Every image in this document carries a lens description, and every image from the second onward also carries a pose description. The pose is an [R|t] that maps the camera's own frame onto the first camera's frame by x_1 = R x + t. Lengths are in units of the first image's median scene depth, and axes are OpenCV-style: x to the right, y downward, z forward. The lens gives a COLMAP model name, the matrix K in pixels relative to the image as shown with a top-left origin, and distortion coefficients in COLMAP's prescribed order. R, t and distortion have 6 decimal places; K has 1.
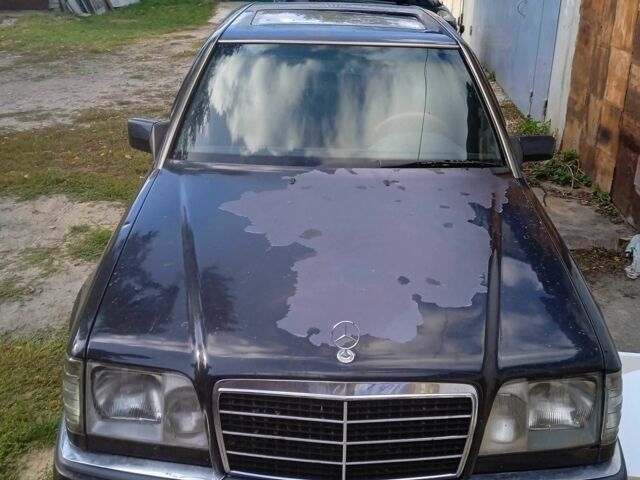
lens RADIAL K [[724.1, 0, 321.4], [0, 724.1, 234.8], [0, 0, 1]] dist [0.058321, 0.000000]
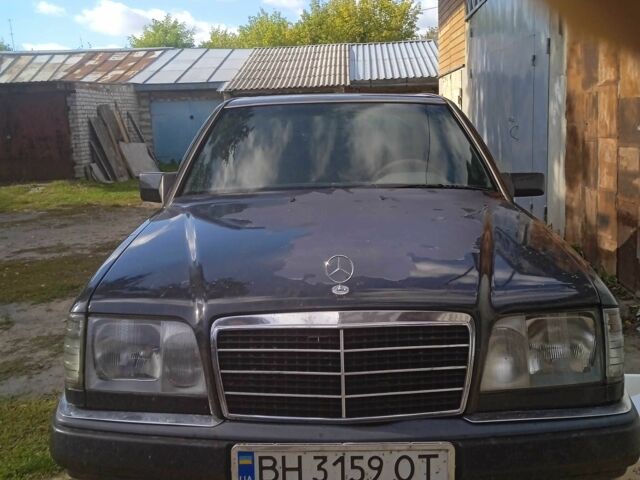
lens RADIAL K [[724.1, 0, 320.7], [0, 724.1, 238.5], [0, 0, 1]] dist [0.058321, 0.000000]
pose [[0.998984, -0.040642, -0.019484, 0.016778], [0.034884, 0.970951, -0.236723, 0.198909], [0.028539, 0.235802, 0.971382, -0.003024]]
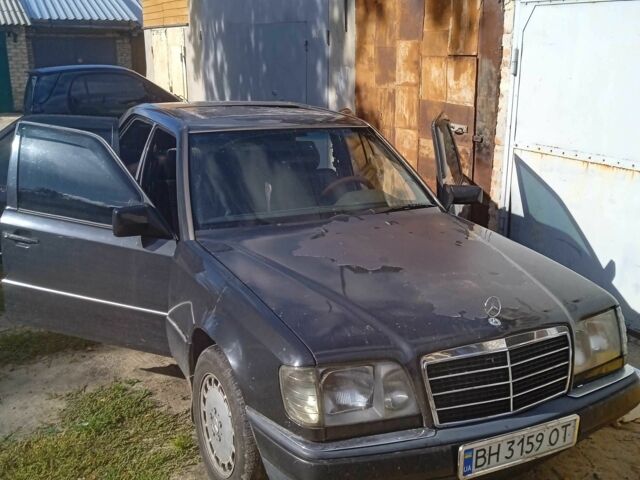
lens RADIAL K [[724.1, 0, 320.2], [0, 724.1, 238.4], [0, 0, 1]] dist [0.058321, 0.000000]
pose [[0.888032, -0.125807, 0.442234, -0.519202], [0.183744, 0.978797, -0.090520, 0.043387], [-0.421470, 0.161643, 0.892320, -0.088748]]
